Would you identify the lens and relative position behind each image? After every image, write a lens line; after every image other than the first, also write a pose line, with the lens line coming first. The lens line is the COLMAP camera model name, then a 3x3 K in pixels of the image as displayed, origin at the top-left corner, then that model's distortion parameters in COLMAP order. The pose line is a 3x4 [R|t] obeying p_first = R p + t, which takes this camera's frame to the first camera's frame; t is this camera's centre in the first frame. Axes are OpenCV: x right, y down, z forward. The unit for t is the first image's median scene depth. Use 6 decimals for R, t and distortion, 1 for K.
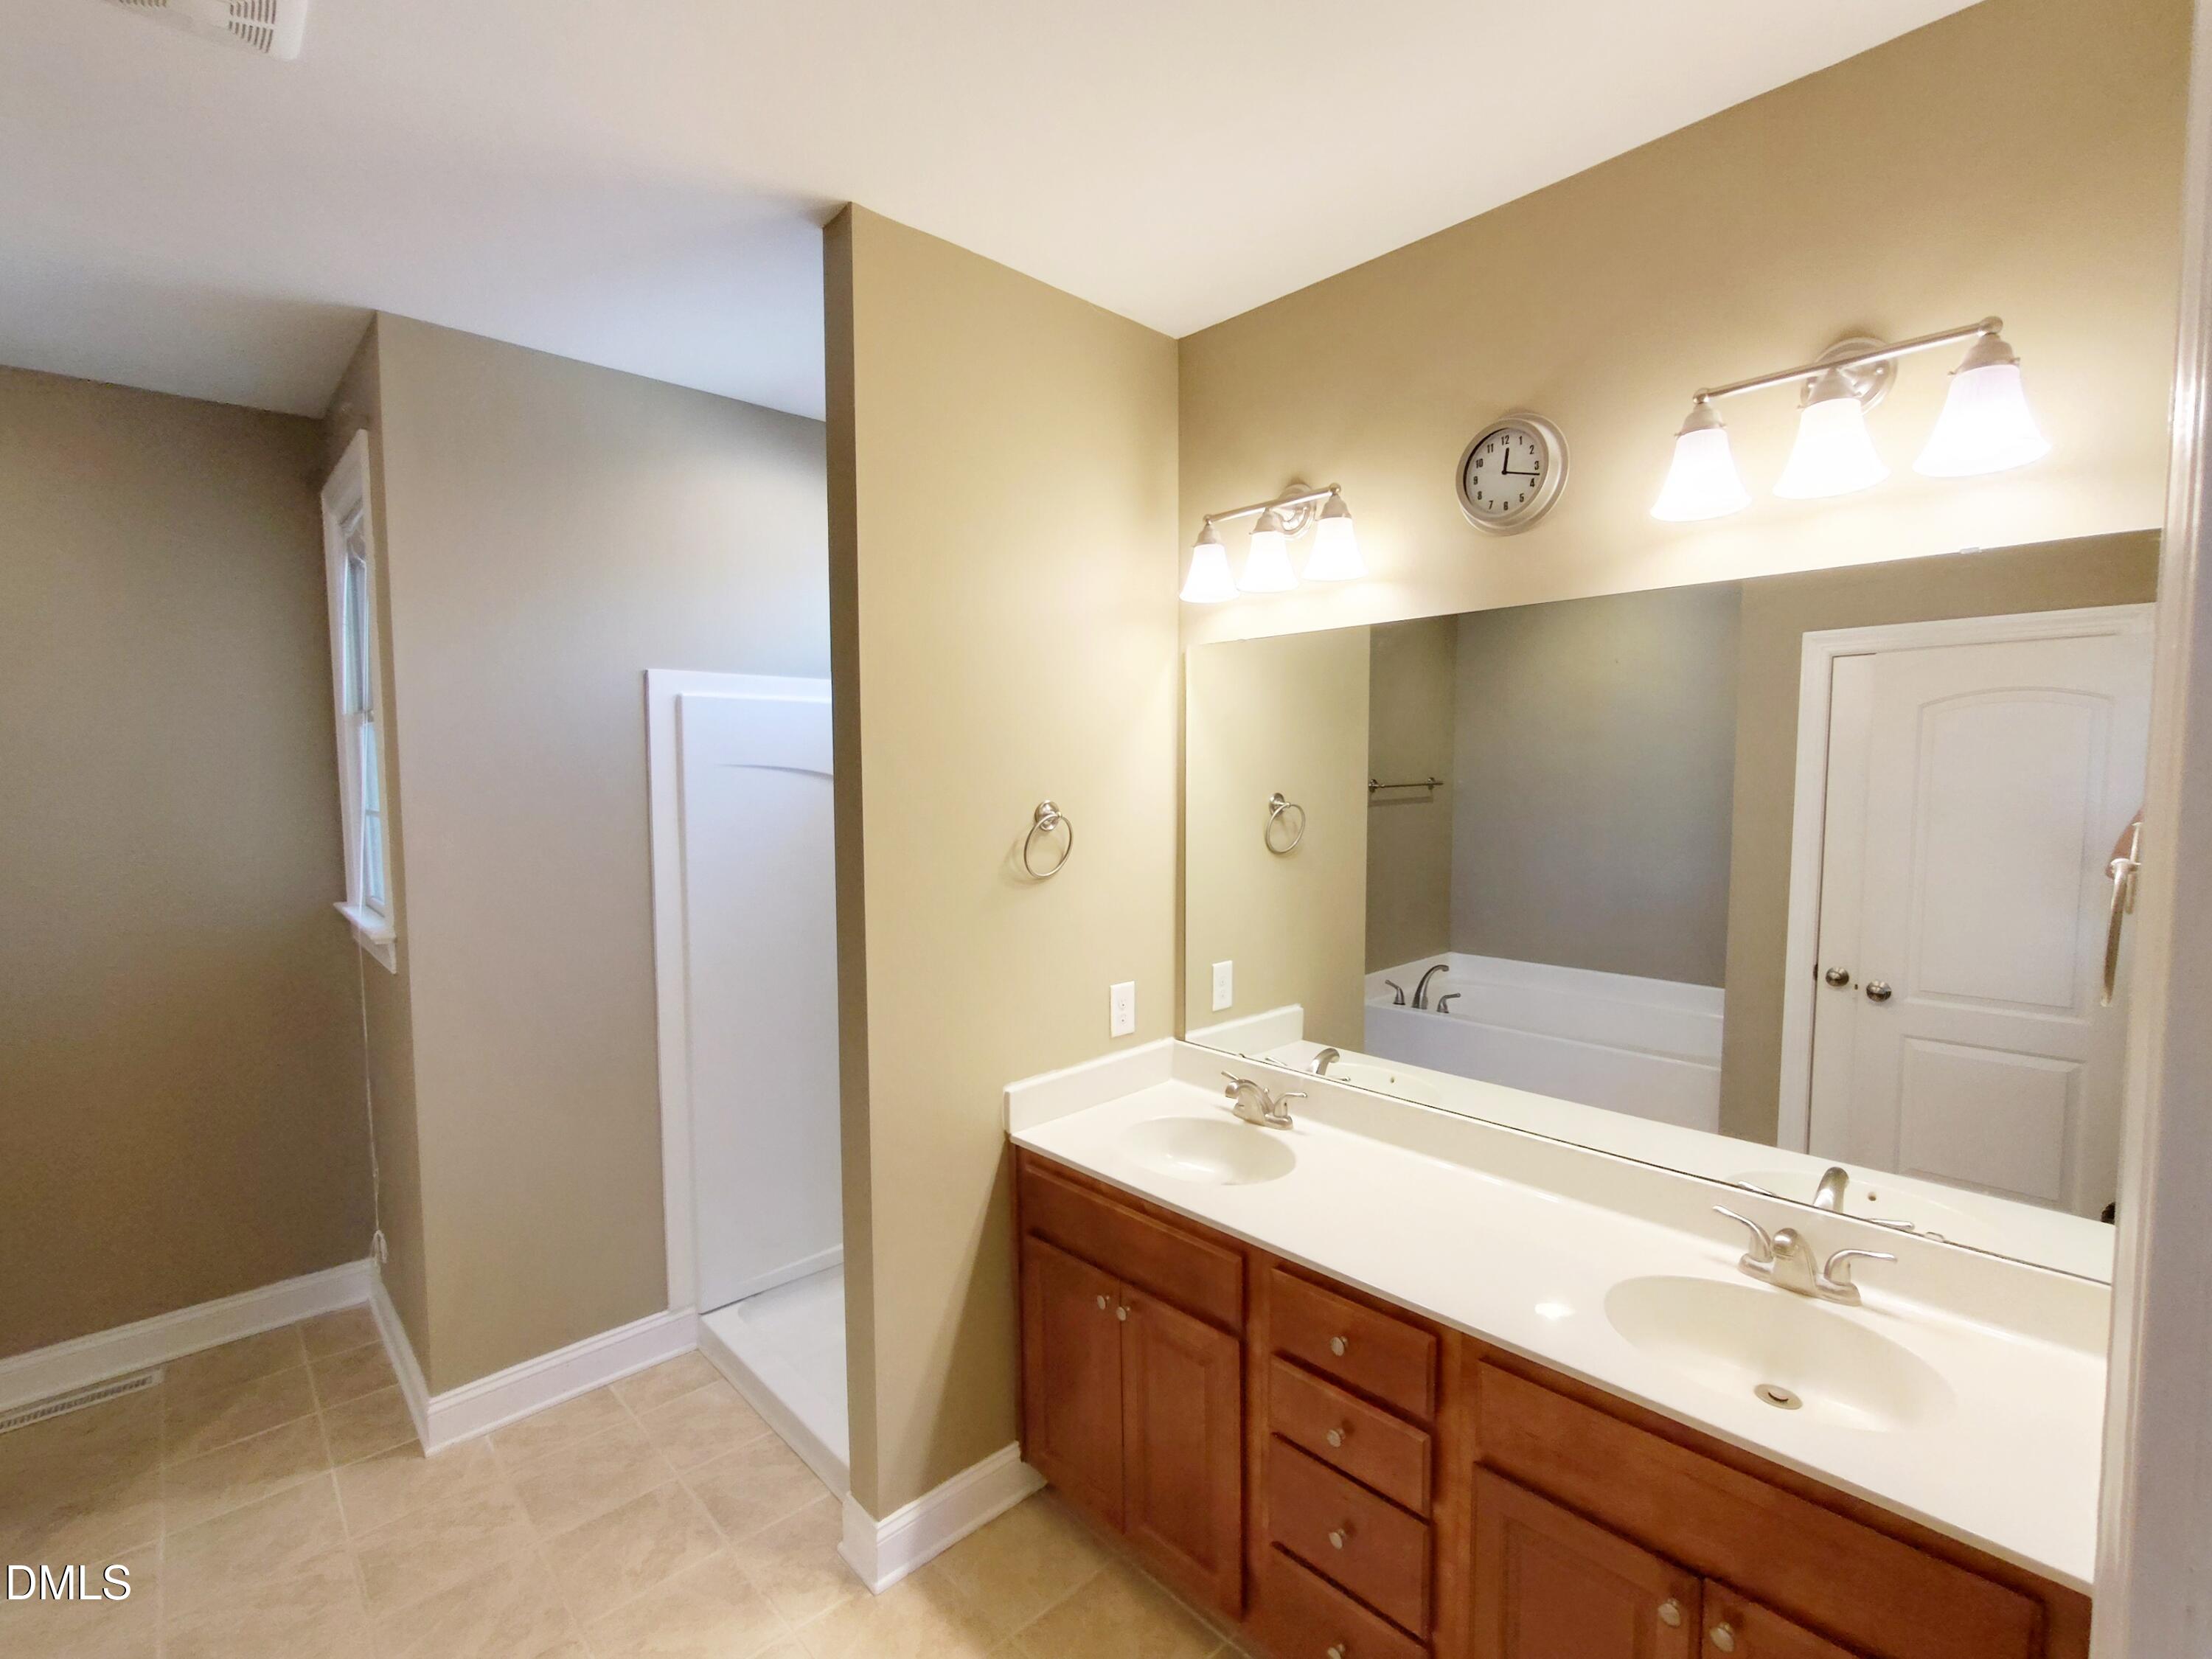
lens RADIAL K [[1026.1, 0, 1099.6], [0, 1026.1, 854.9], [0, 0, 1]] dist [-0.011577, 0.004923]
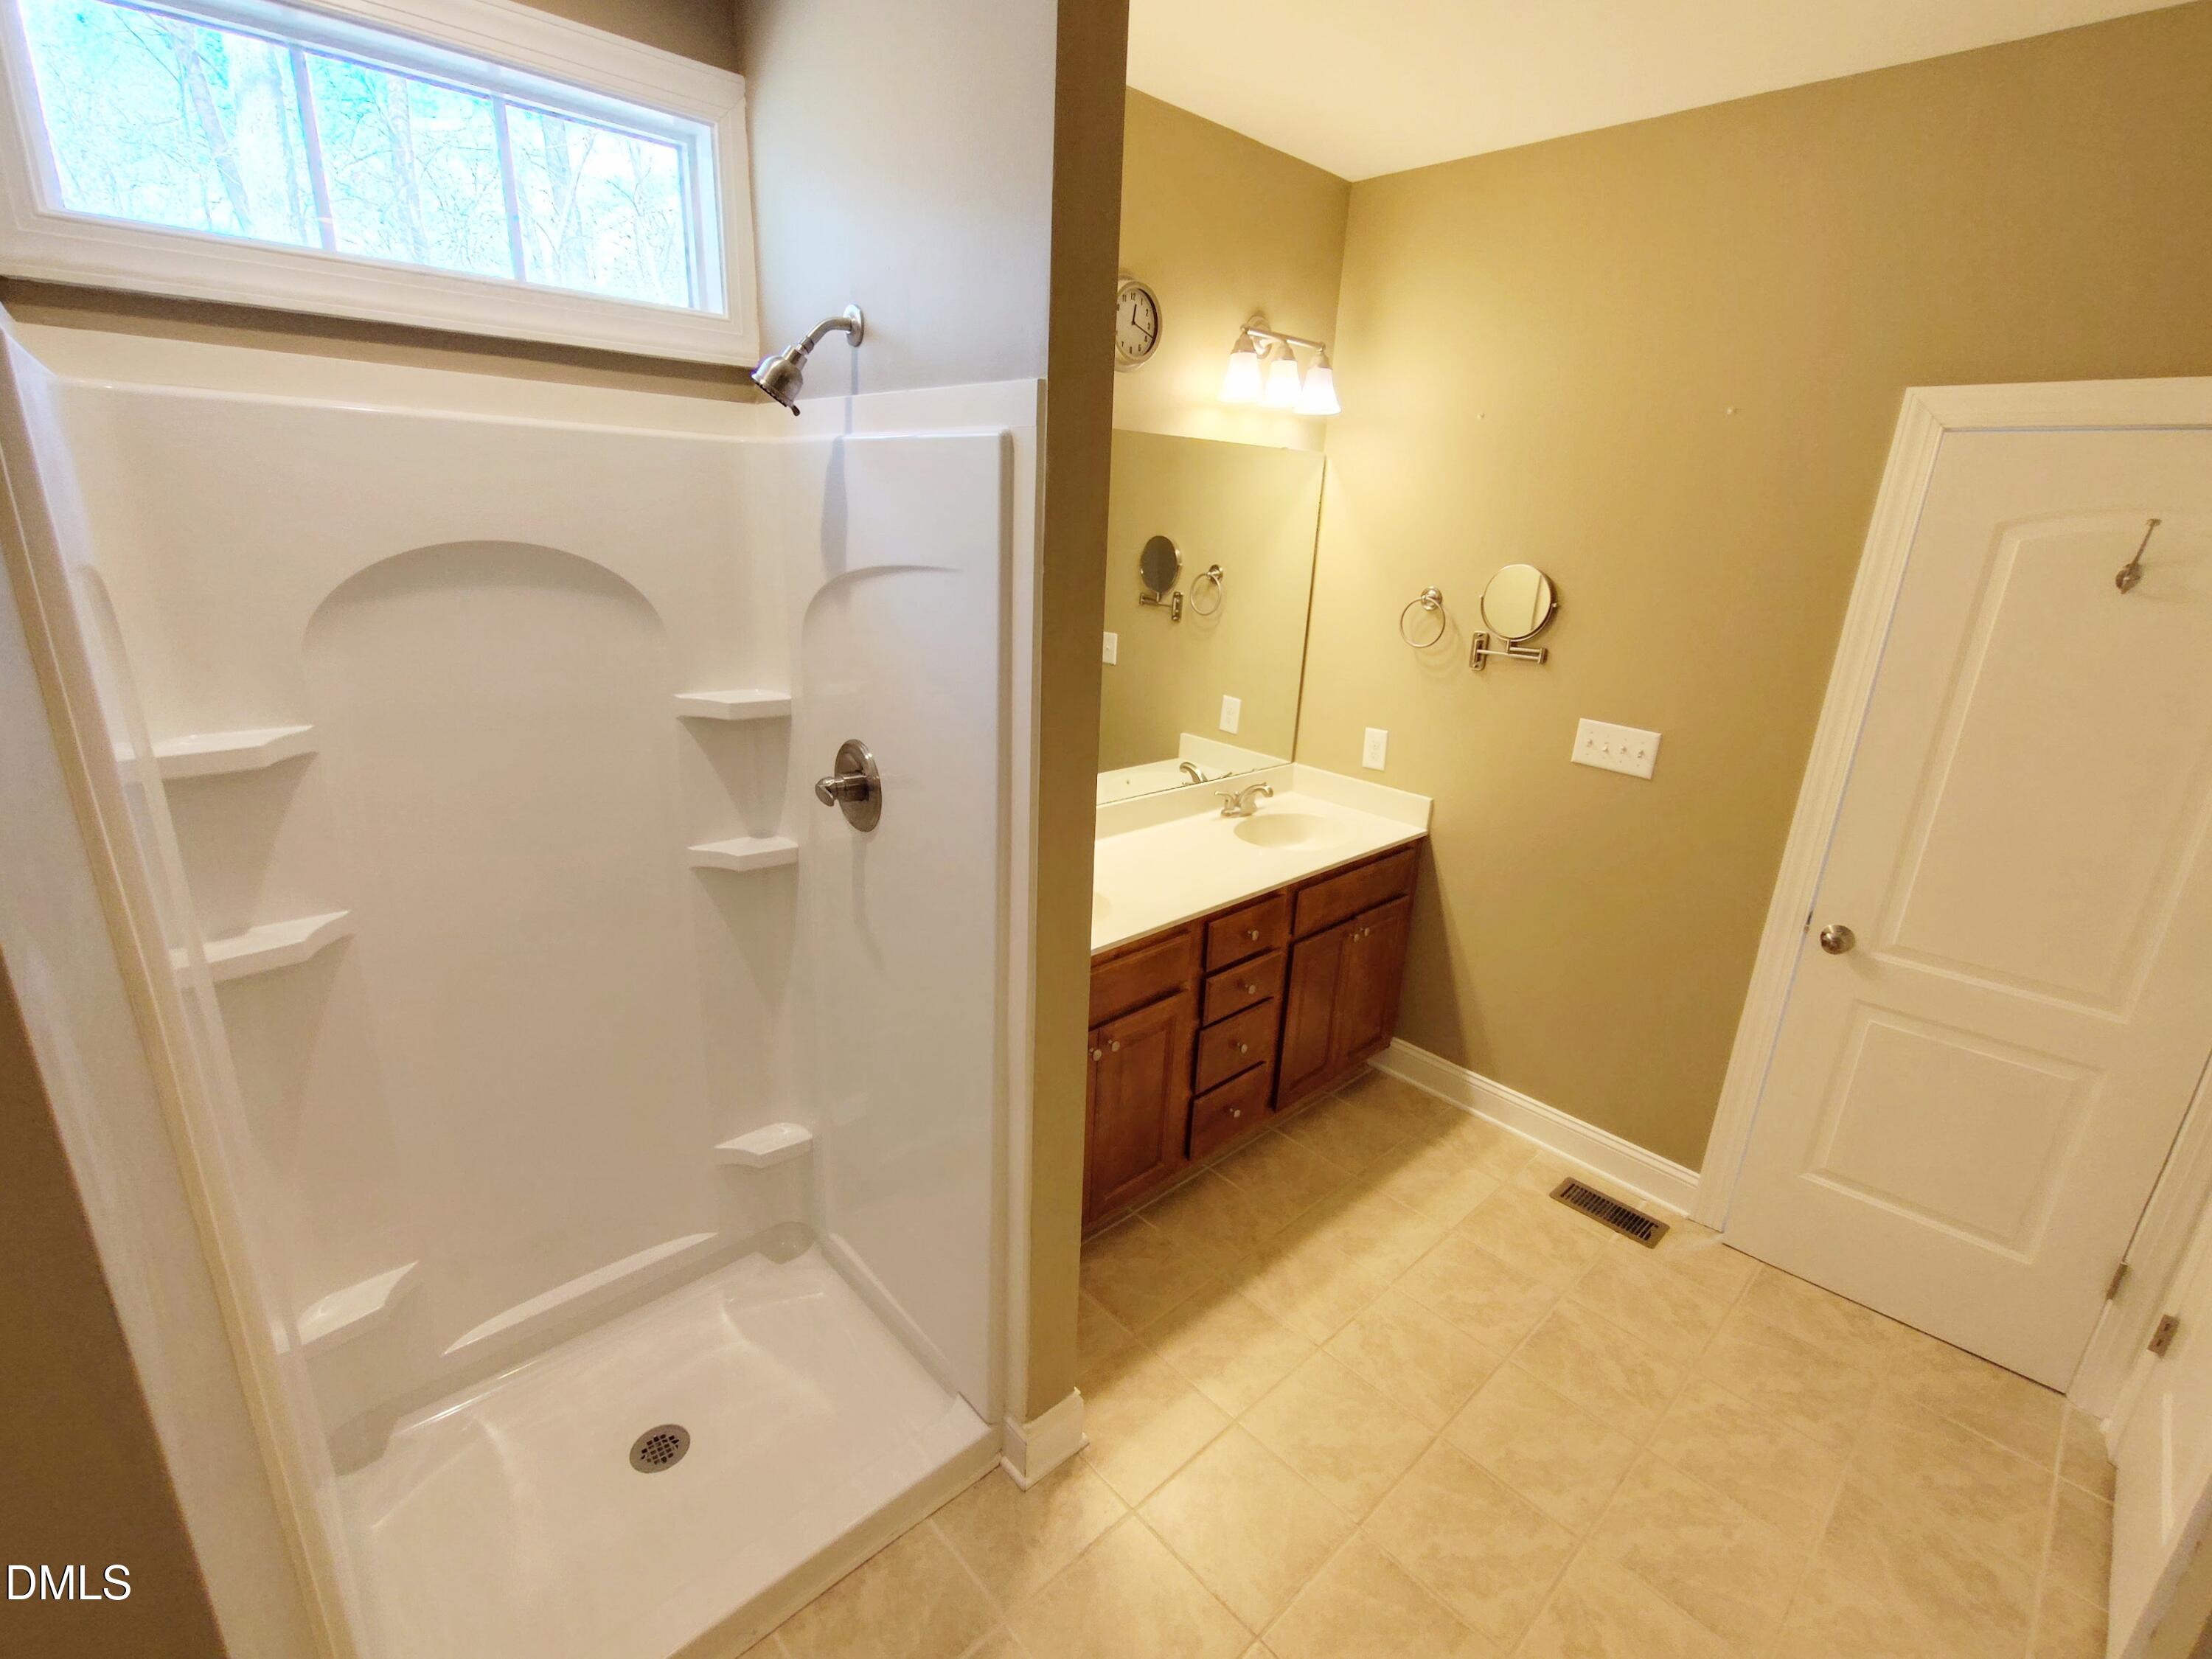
lens RADIAL K [[1032.7, 0, 1106.0], [0, 1032.7, 840.8], [0, 0, 1]] dist [-0.011553, 0.004776]
pose [[-0.006671, -0.301893, 0.953318, -1.260091], [0.049860, 0.952053, 0.301841, -0.159922], [-0.998734, 0.049546, 0.008702, 1.206256]]
